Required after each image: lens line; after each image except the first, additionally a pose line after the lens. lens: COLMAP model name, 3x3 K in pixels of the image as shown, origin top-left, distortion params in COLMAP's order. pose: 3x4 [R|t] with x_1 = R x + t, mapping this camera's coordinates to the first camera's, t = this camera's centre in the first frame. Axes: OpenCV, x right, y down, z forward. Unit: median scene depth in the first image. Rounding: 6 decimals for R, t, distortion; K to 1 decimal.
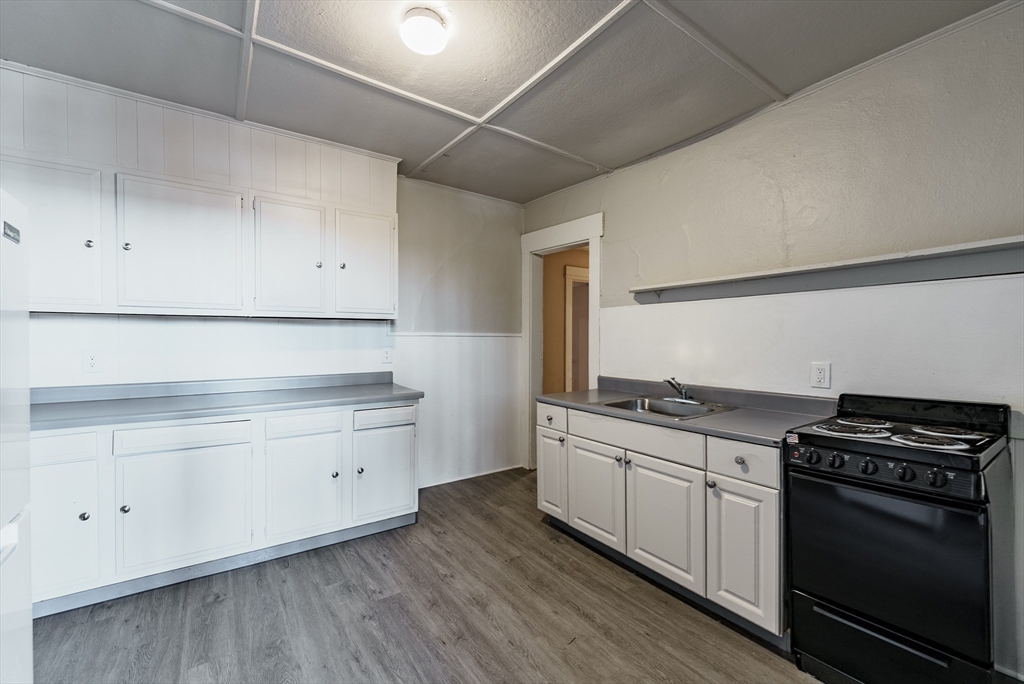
lens RADIAL K [[421.6, 0, 520.9], [0, 421.6, 344.7], [0, 0, 1]] dist [-0.004376, -0.000188]
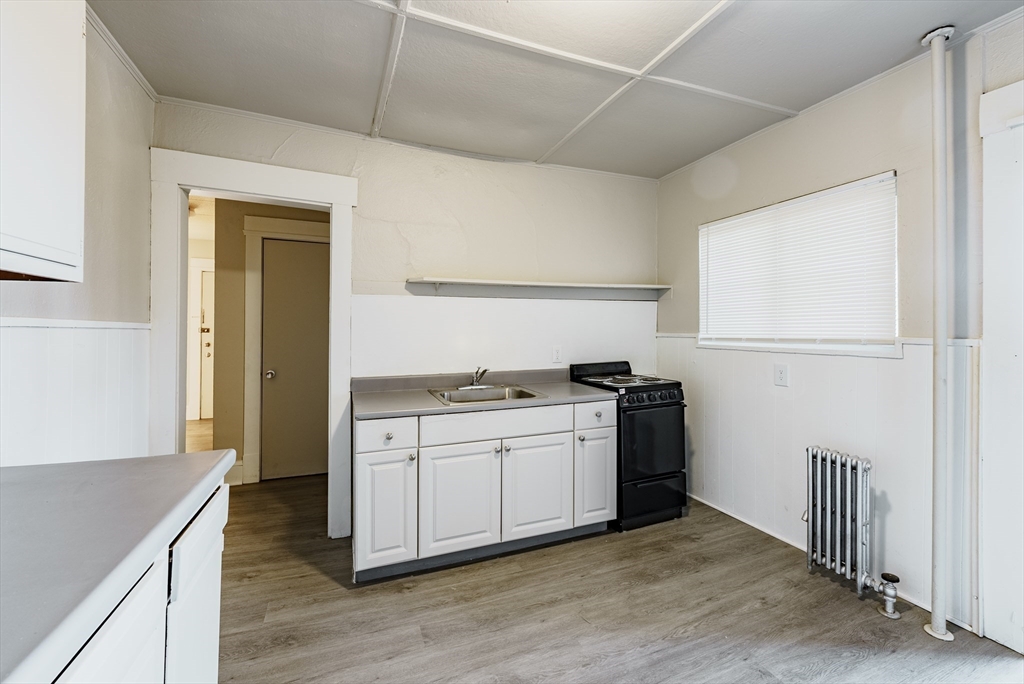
lens RADIAL K [[421.6, 0, 500.7], [0, 421.6, 329.2], [0, 0, 1]] dist [-0.004376, -0.000188]
pose [[0.245951, 0.000005, 0.969282, -0.731050], [0.018584, 0.999816, -0.004721, -0.014980], [-0.969104, 0.019175, 0.245906, 0.721900]]
